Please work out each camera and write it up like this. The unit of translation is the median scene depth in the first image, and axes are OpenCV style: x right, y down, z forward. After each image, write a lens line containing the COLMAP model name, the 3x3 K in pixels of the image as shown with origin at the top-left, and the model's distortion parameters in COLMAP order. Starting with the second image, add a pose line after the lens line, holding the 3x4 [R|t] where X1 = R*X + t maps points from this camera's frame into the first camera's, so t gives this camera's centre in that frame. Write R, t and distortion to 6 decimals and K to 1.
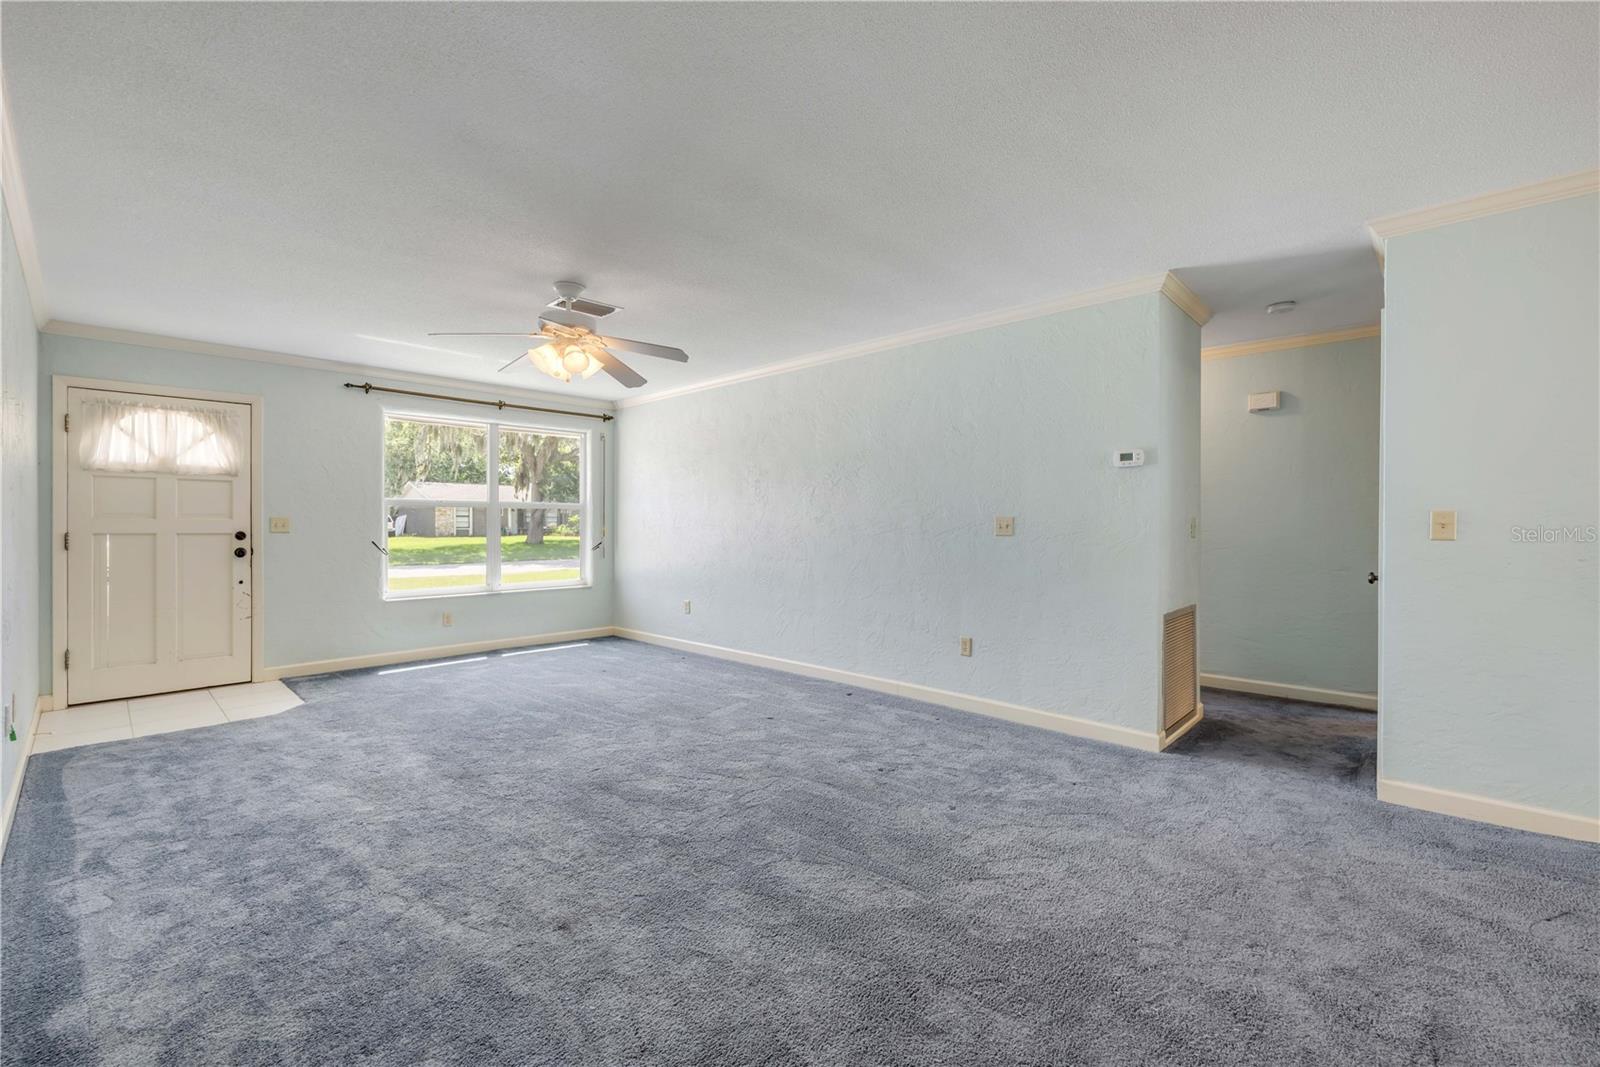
lens RADIAL K [[673.0, 0, 796.0], [0, 673.0, 525.0], [0, 0, 1]] dist [-0.001033, -0.000137]
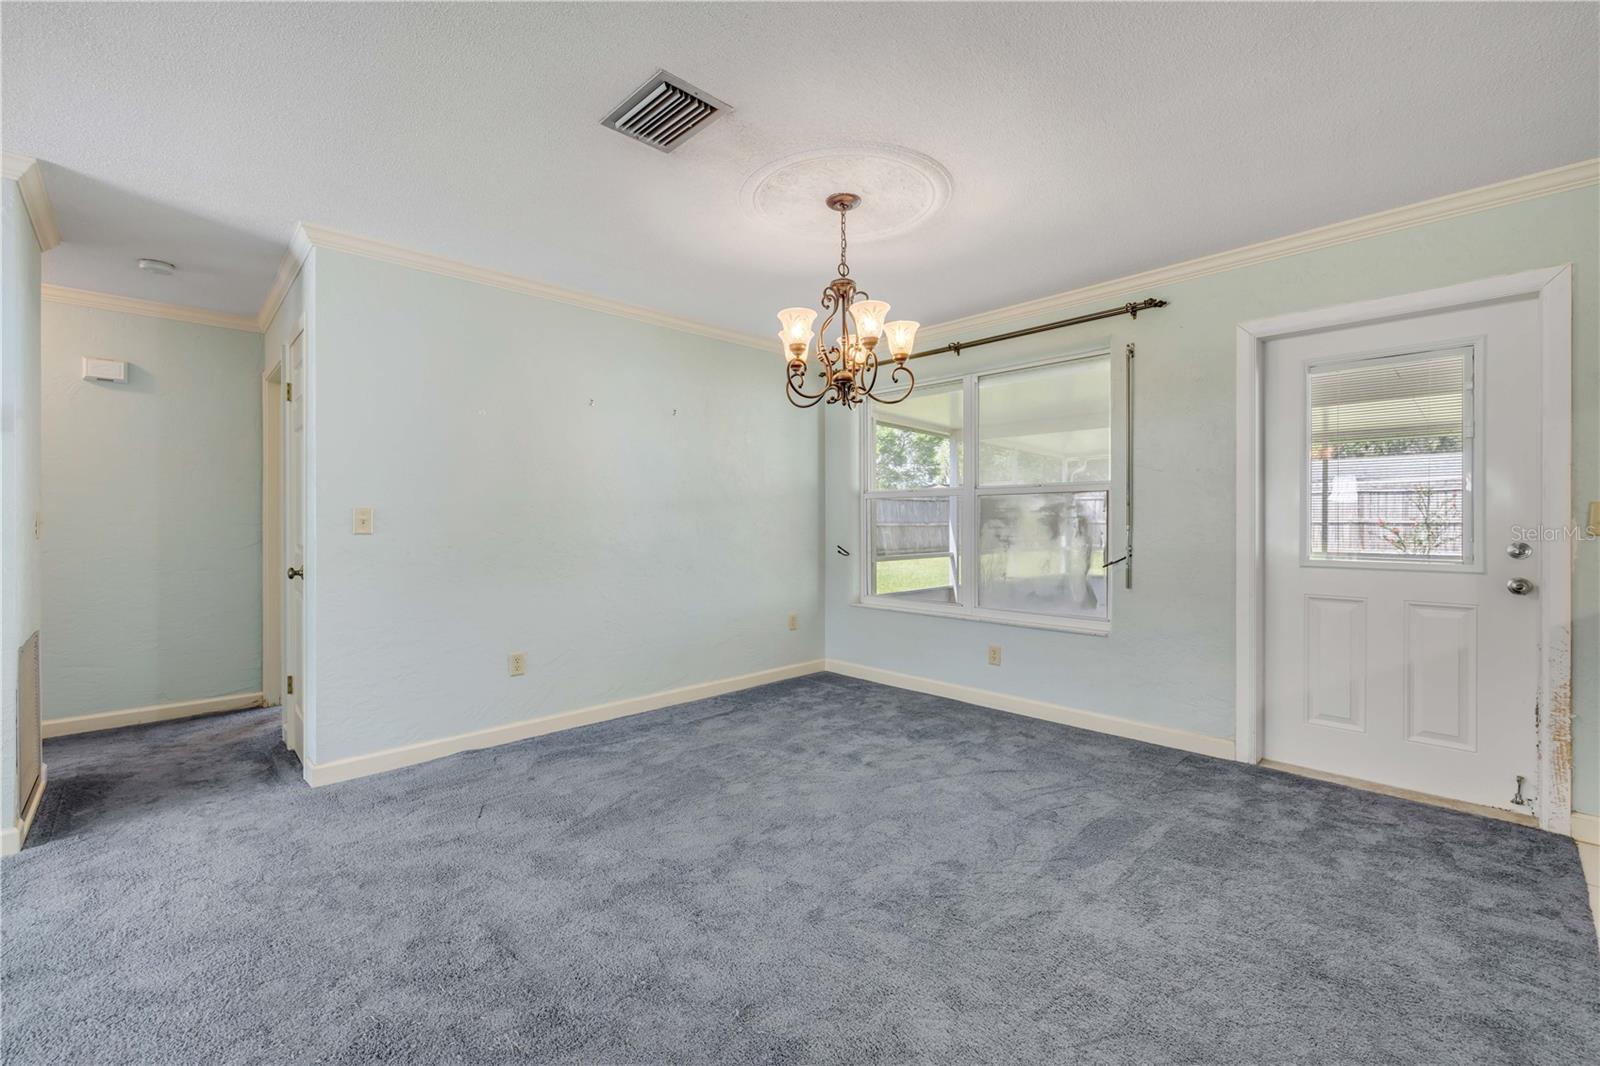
lens RADIAL K [[673.0, 0, 796.0], [0, 673.0, 524.5], [0, 0, 1]] dist [-0.001033, -0.000137]
pose [[0.061866, -0.008227, 0.998051, -0.099443], [0.002801, 0.999964, 0.008069, -0.001045], [-0.998081, 0.002296, 0.061887, 0.168328]]
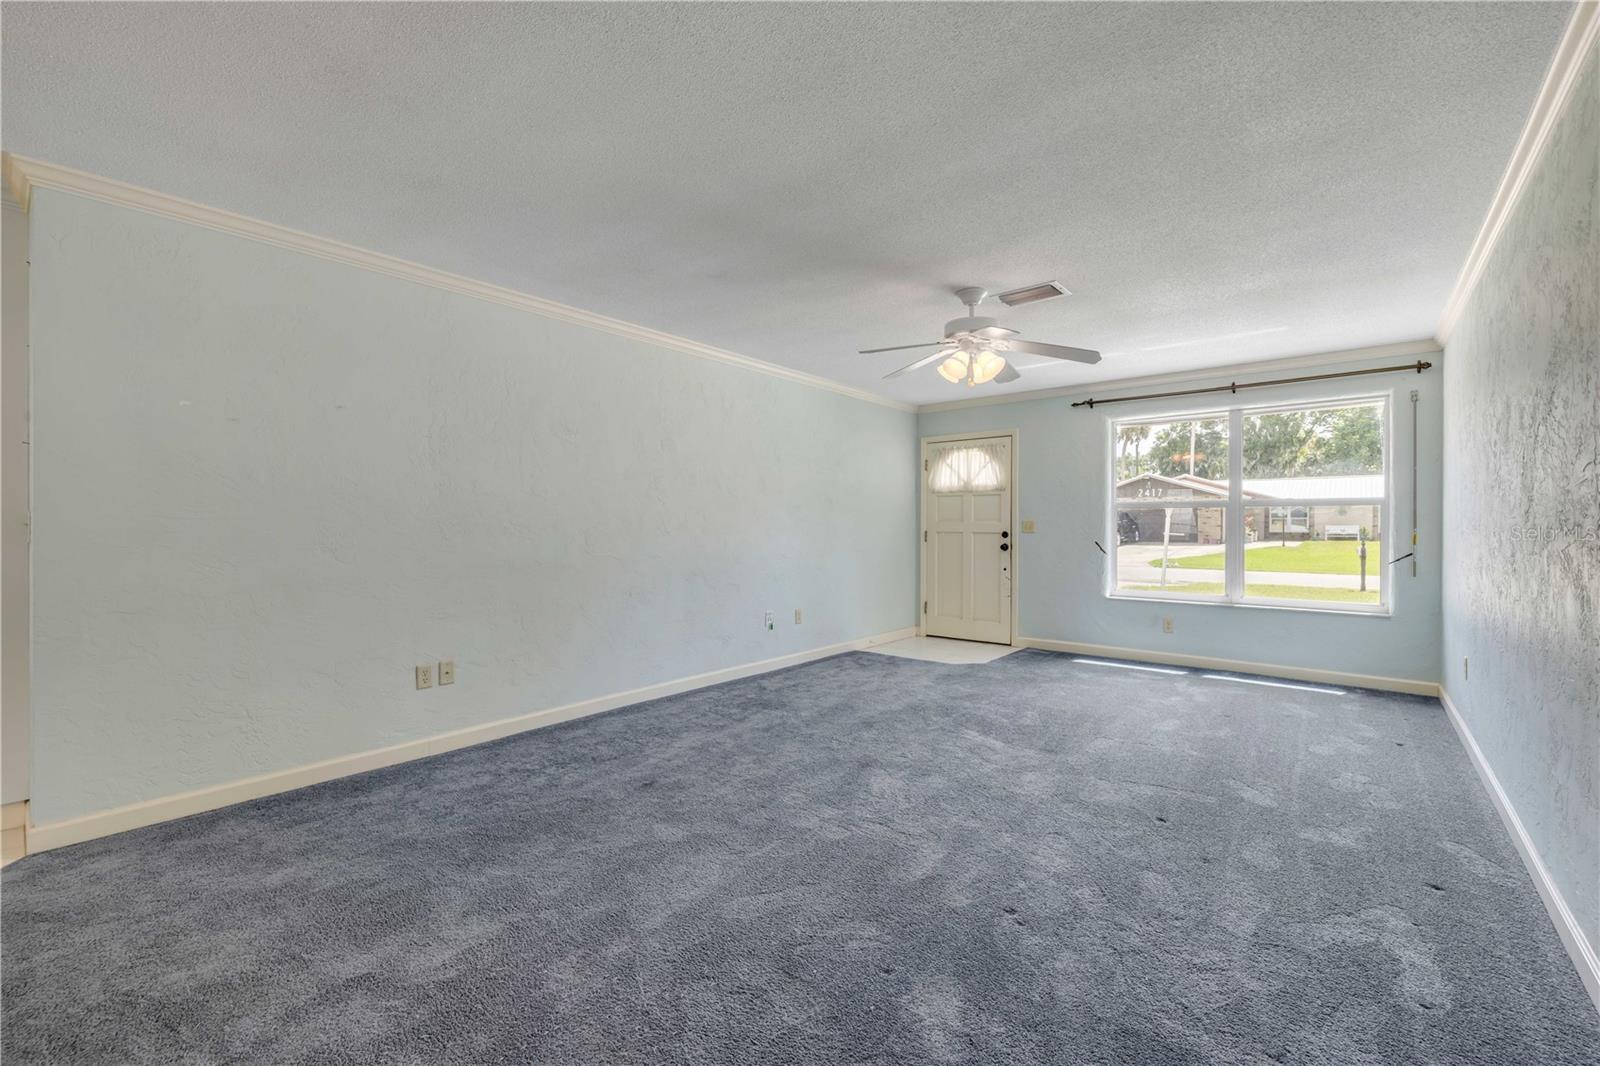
lens RADIAL K [[673.0, 0, 796.0], [0, 673.0, 524.5], [0, 0, 1]] dist [-0.001033, -0.000137]
pose [[0.073320, -0.003222, -0.997303, 0.682464], [-0.002775, 0.999990, -0.003435, 0.002259], [0.997305, 0.003020, 0.073310, 0.685915]]
